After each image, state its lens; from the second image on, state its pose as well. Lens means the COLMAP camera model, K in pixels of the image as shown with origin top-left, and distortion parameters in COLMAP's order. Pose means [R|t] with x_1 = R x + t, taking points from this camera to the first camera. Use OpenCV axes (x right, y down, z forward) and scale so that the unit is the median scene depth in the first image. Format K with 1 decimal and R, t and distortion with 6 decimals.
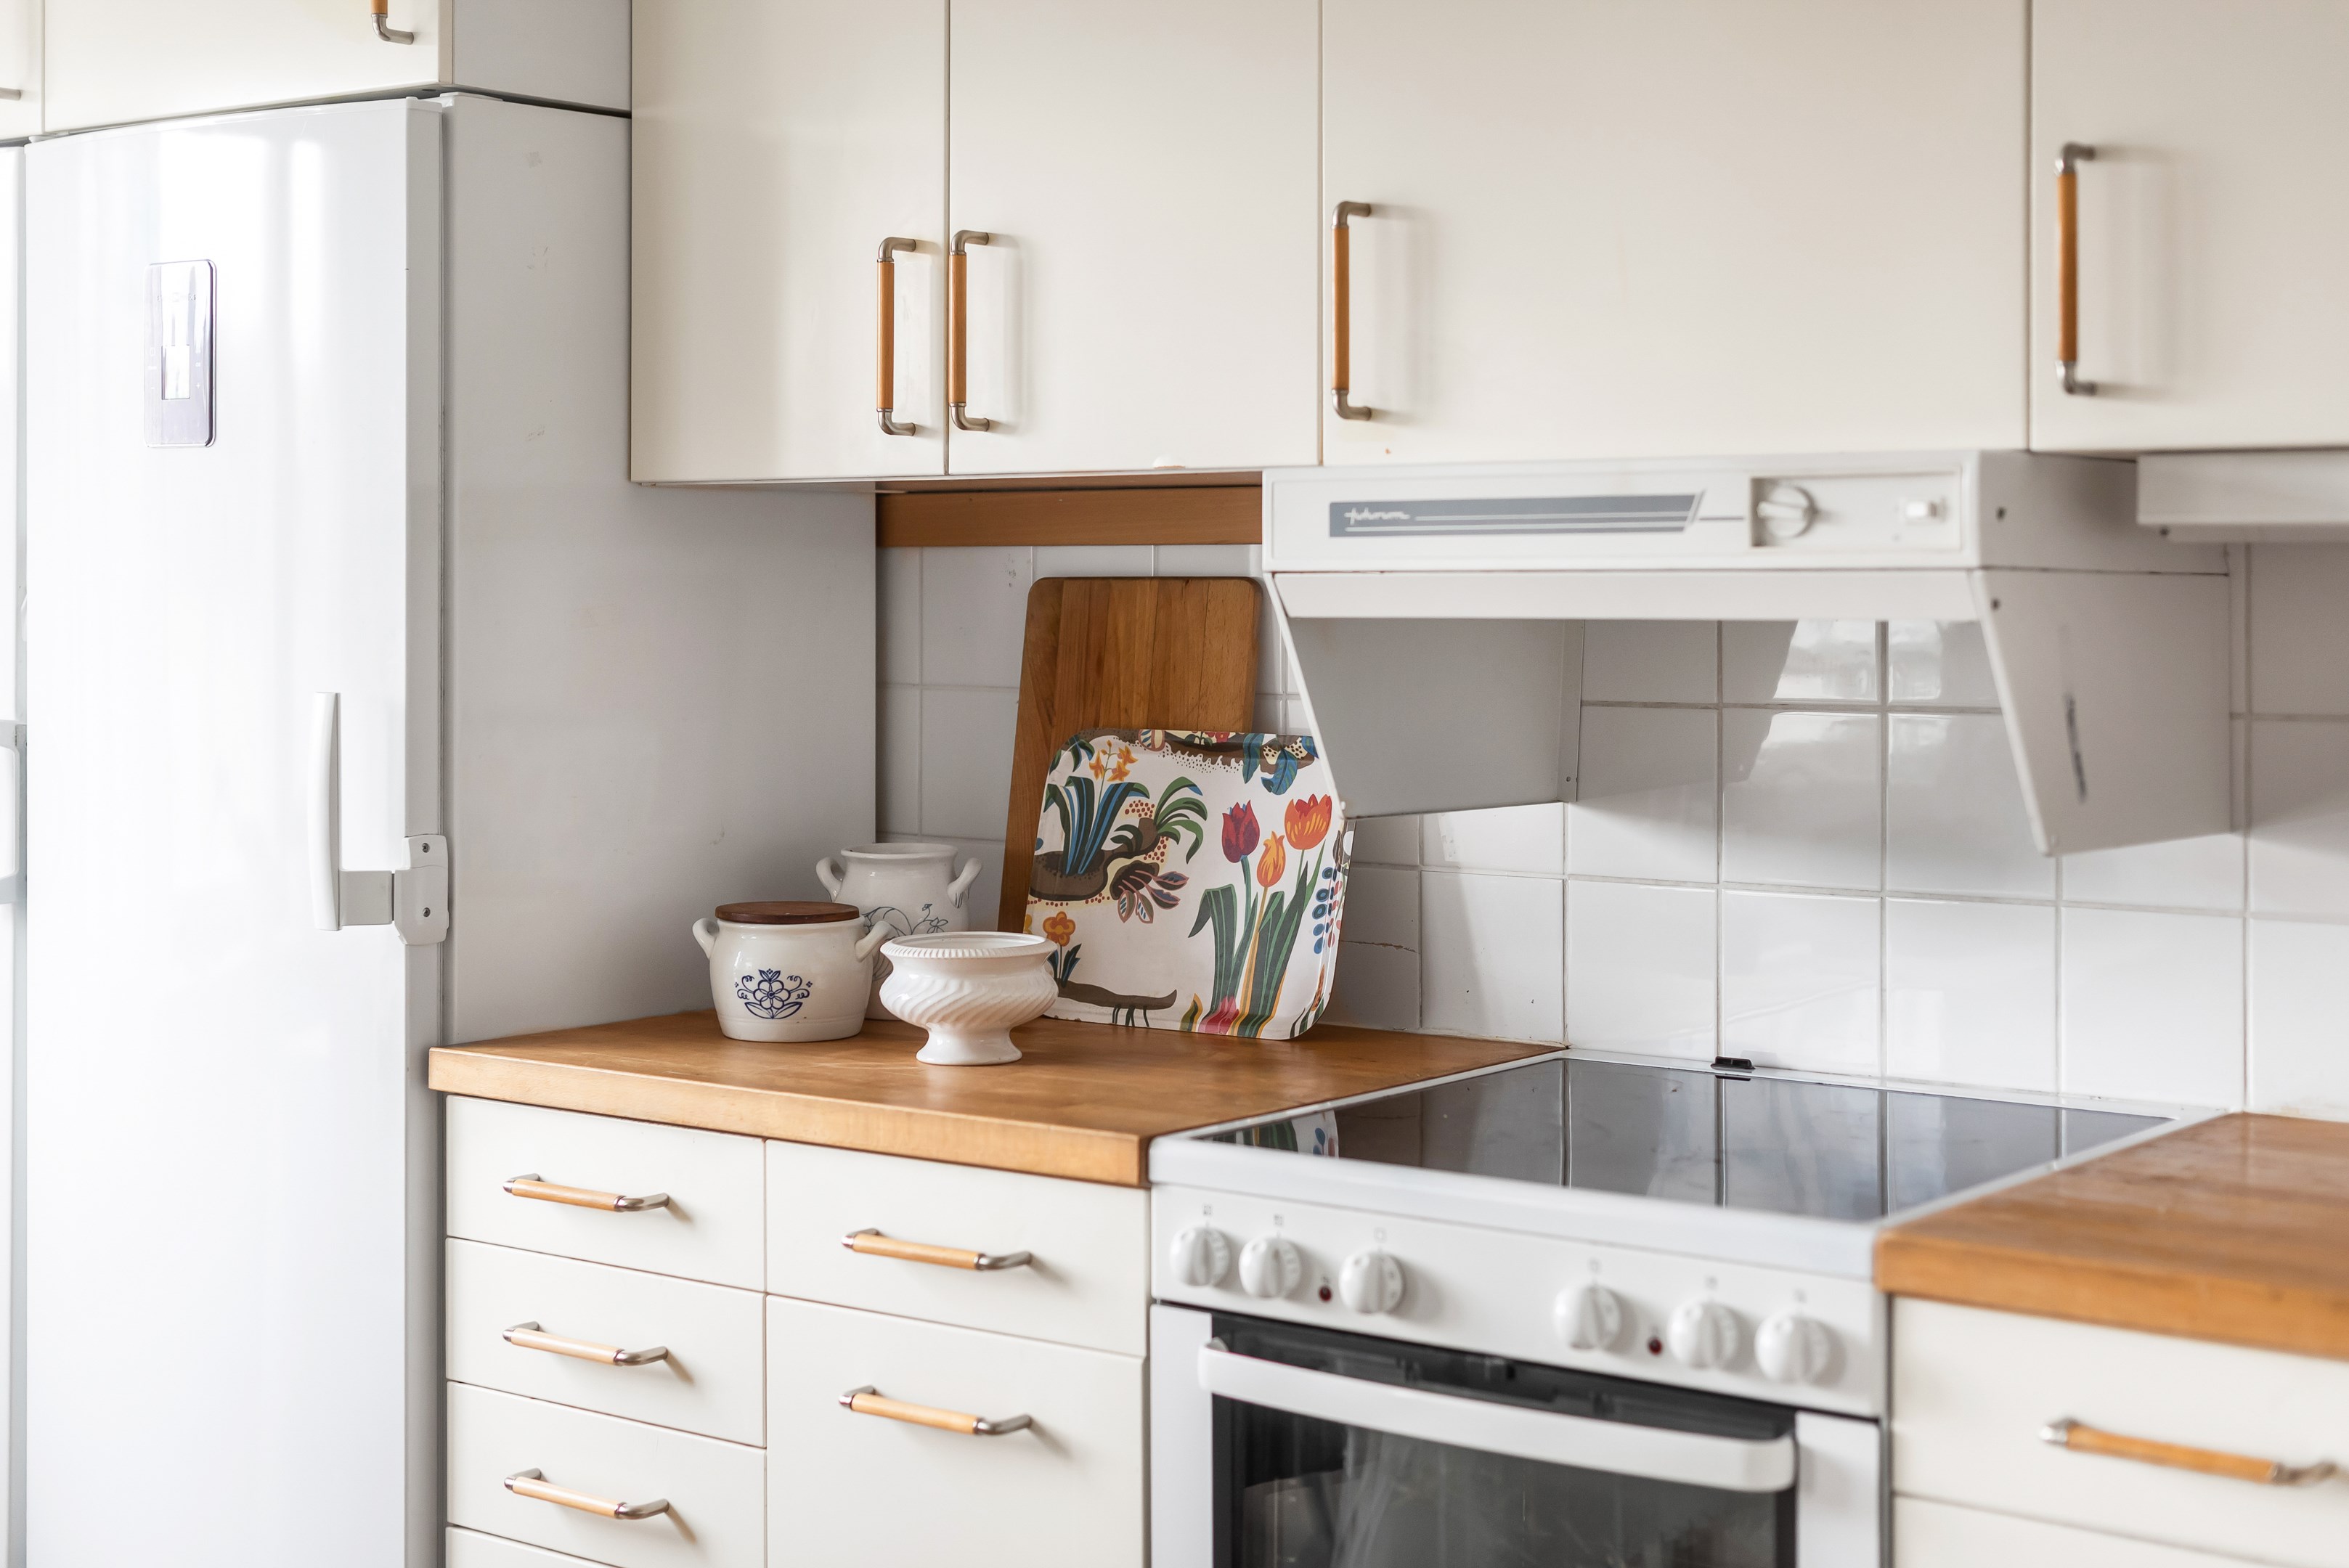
lens RADIAL K [[3486.8, 0, 1174.7], [0, 3486.8, 557.4], [0, 0, 1]] dist [0.029701, 0.088288]
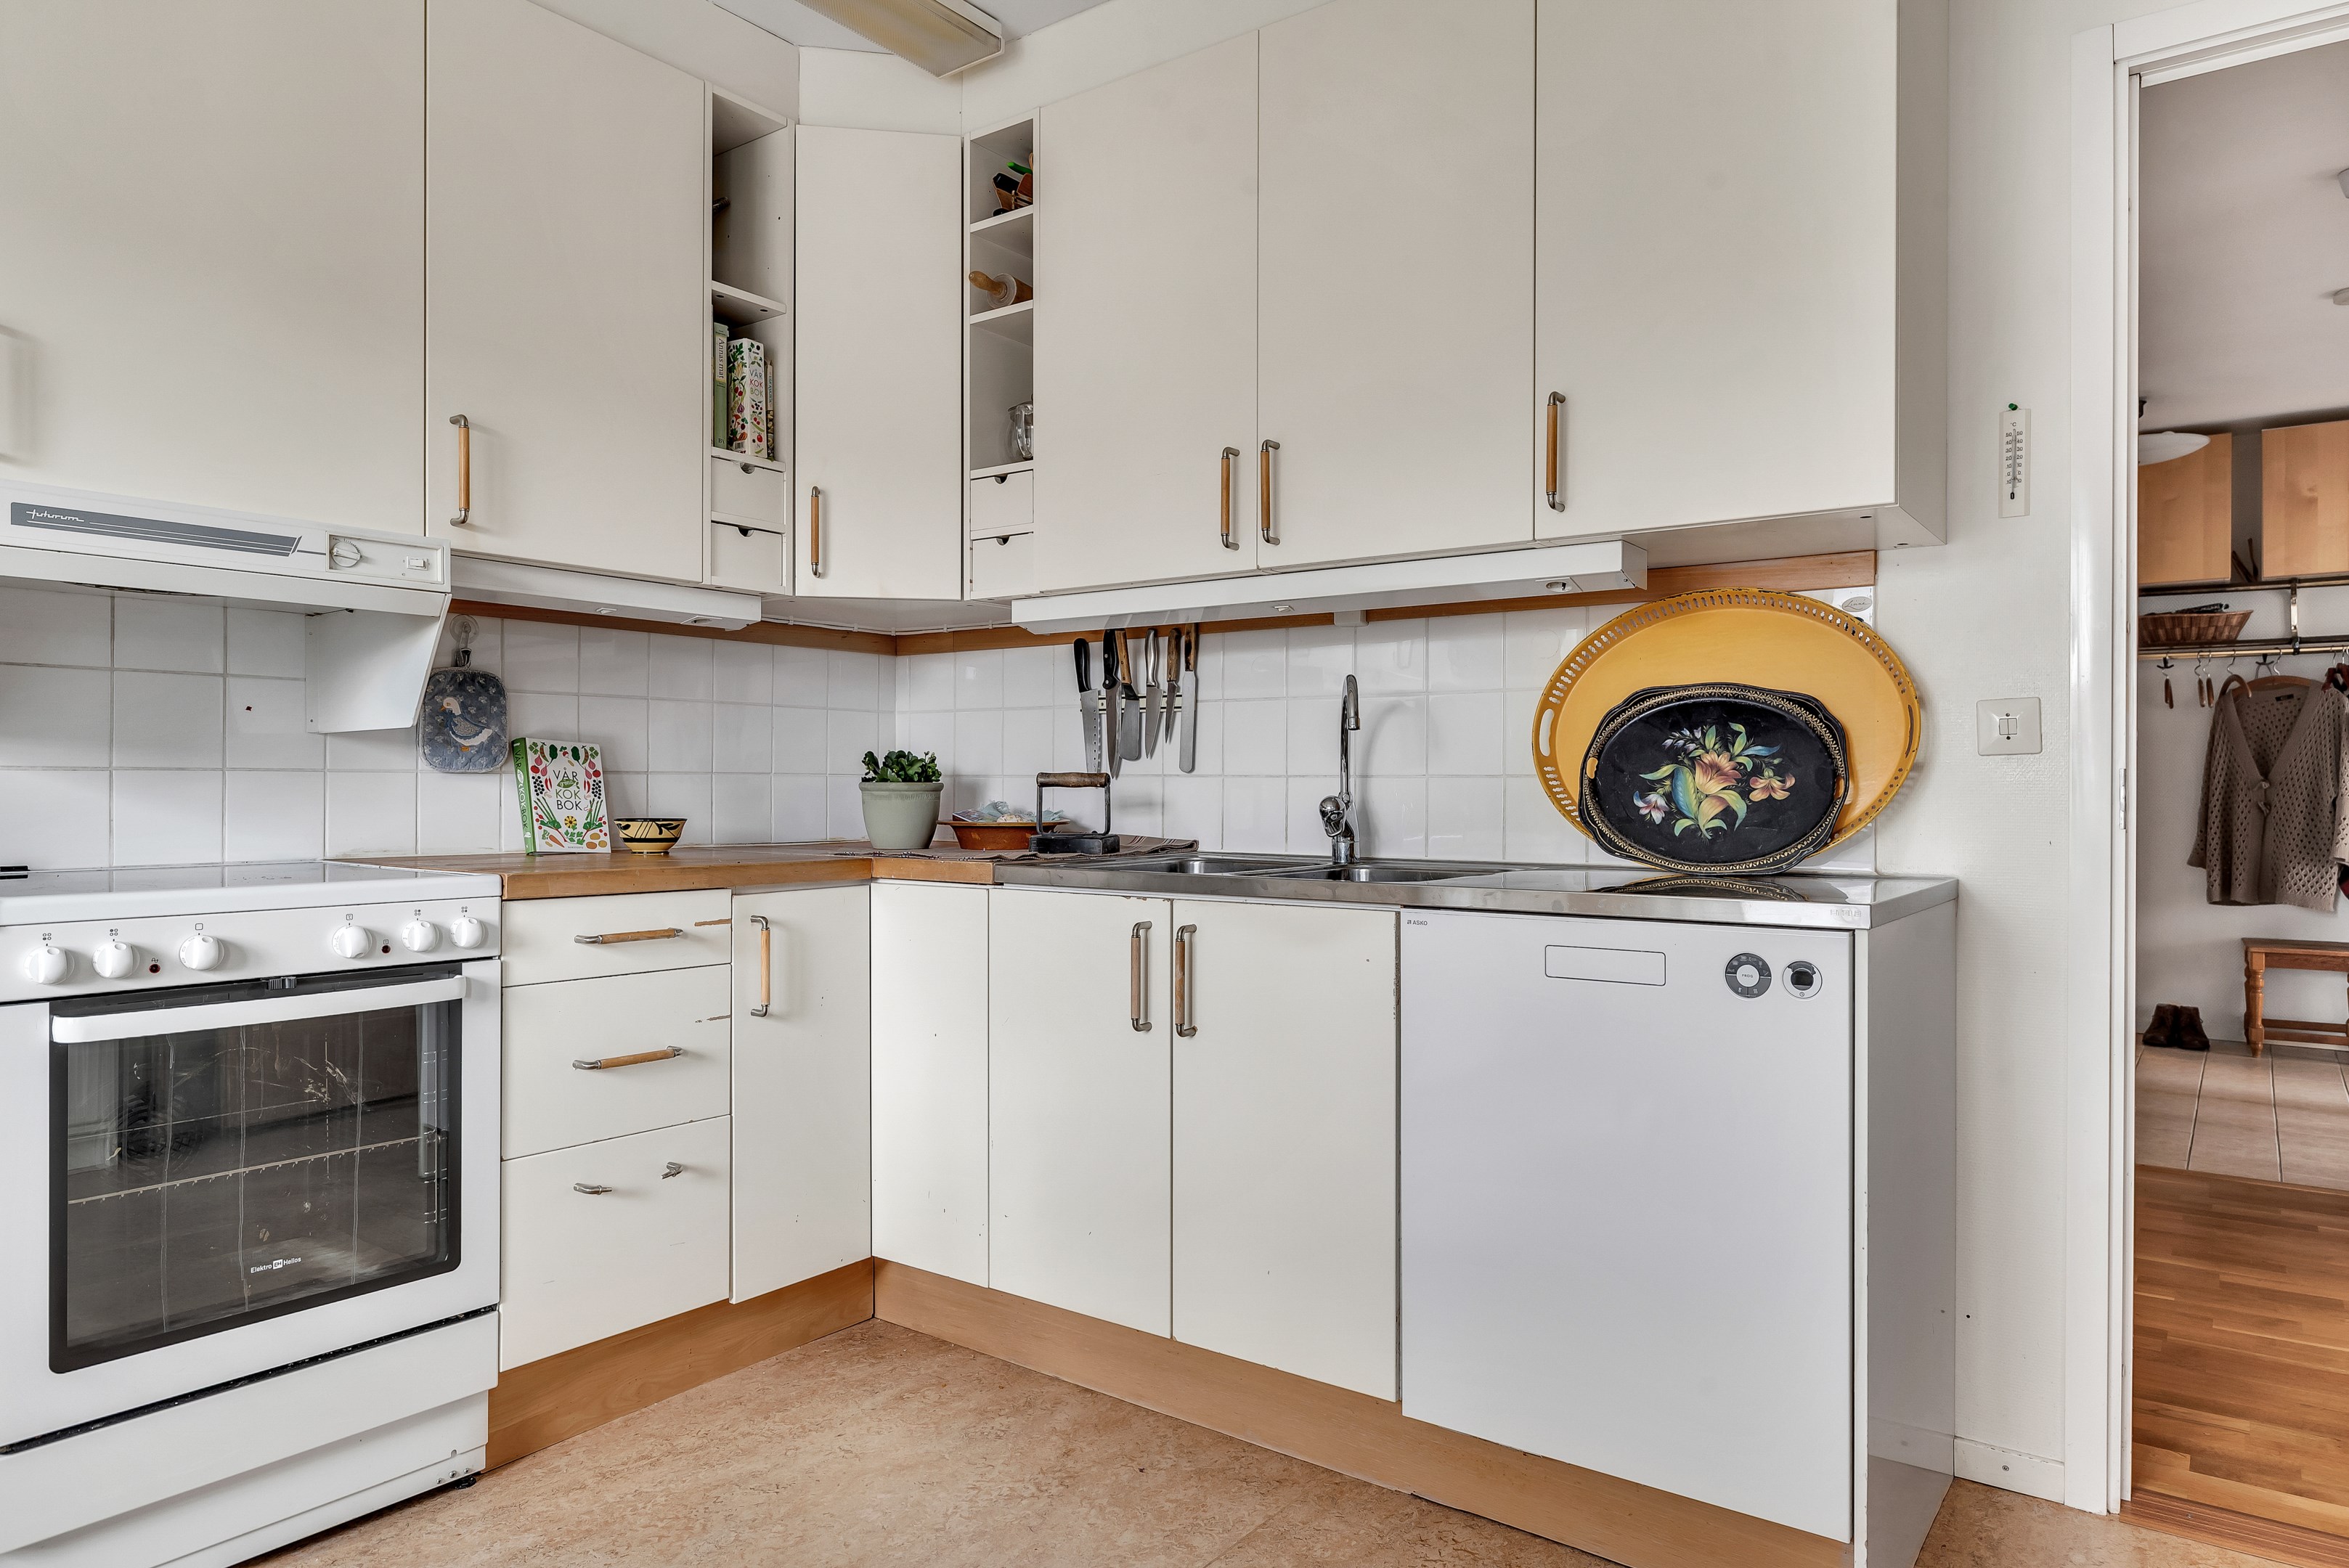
lens RADIAL K [[1457.1, 0, 1201.7], [0, 1457.1, 797.0], [0, 0, 1]] dist [0.001328, 0.000336]
pose [[-0.033215, -0.006384, 0.999428, -0.543269], [-0.007744, 0.999951, 0.006130, 0.093726], [-0.999418, -0.007535, -0.033263, 0.407213]]
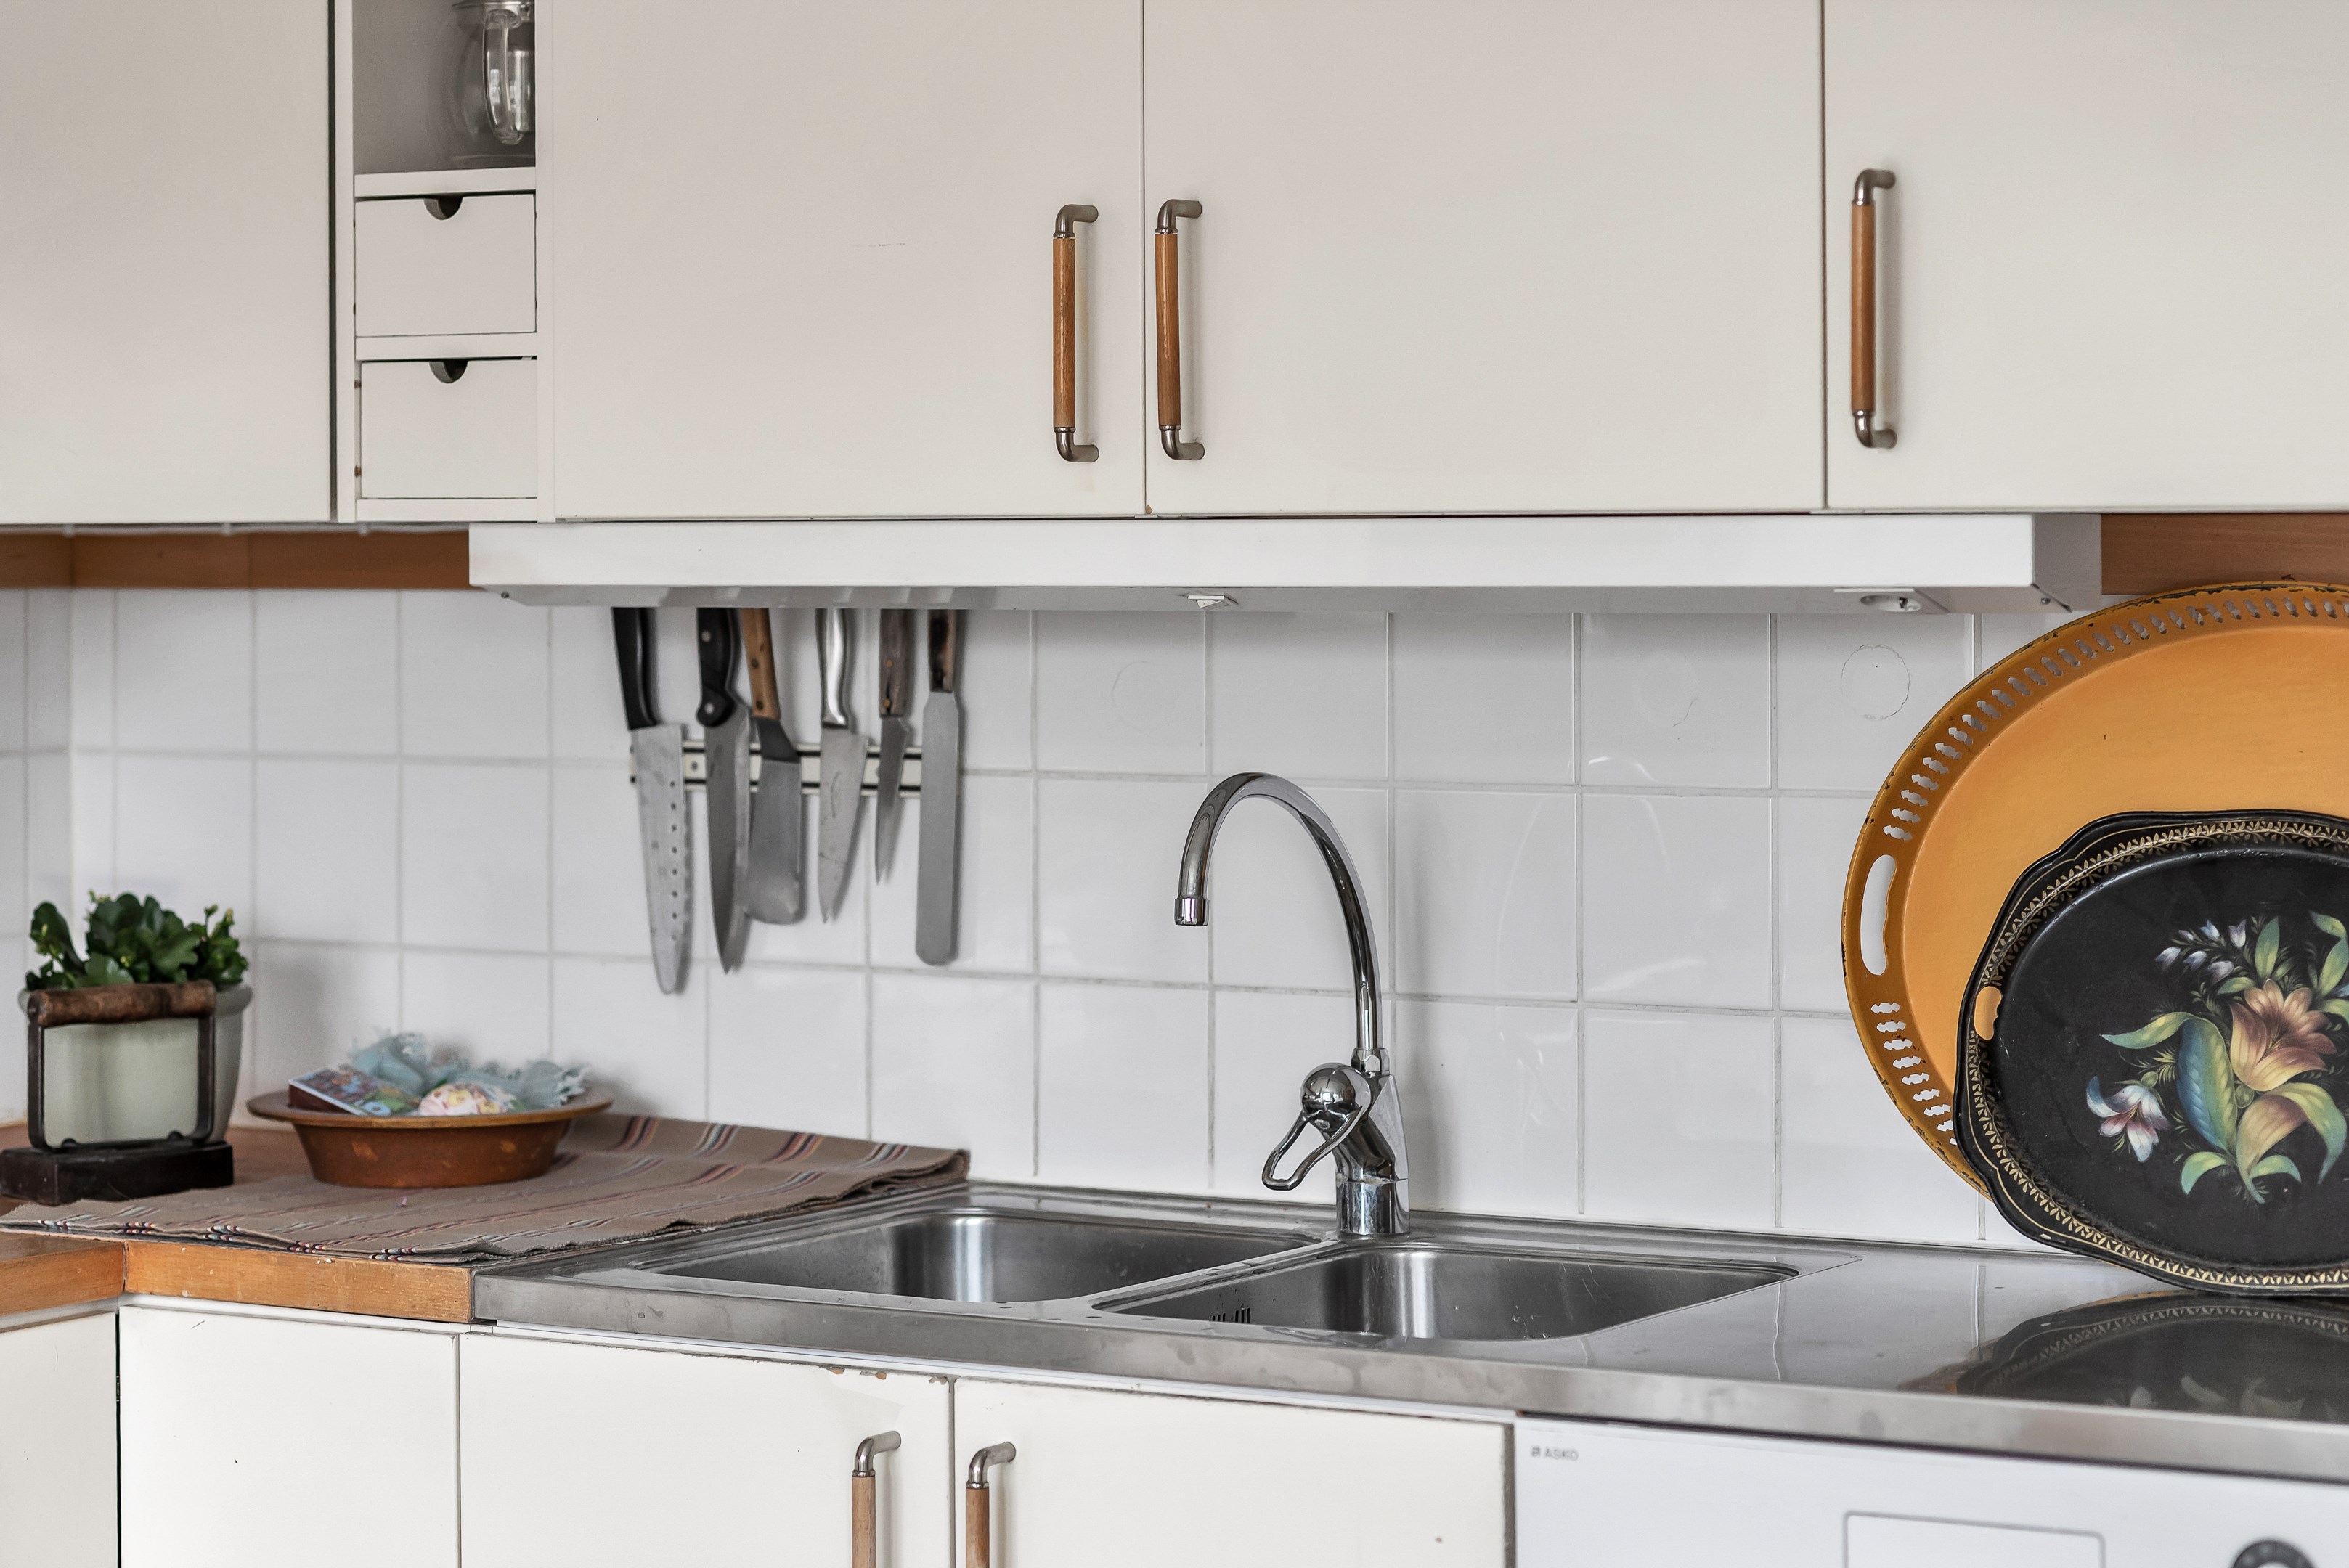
lens RADIAL K [[5701.1, 0, 1172.7], [0, 5701.1, 499.2], [0, 0, 1]] dist [0.012194, -0.676705]
pose [[-0.109431, 0.003640, 0.993988, -0.961165], [-0.000060, 0.999993, -0.003668, -0.023254], [-0.993994, -0.000461, -0.109430, 0.478917]]
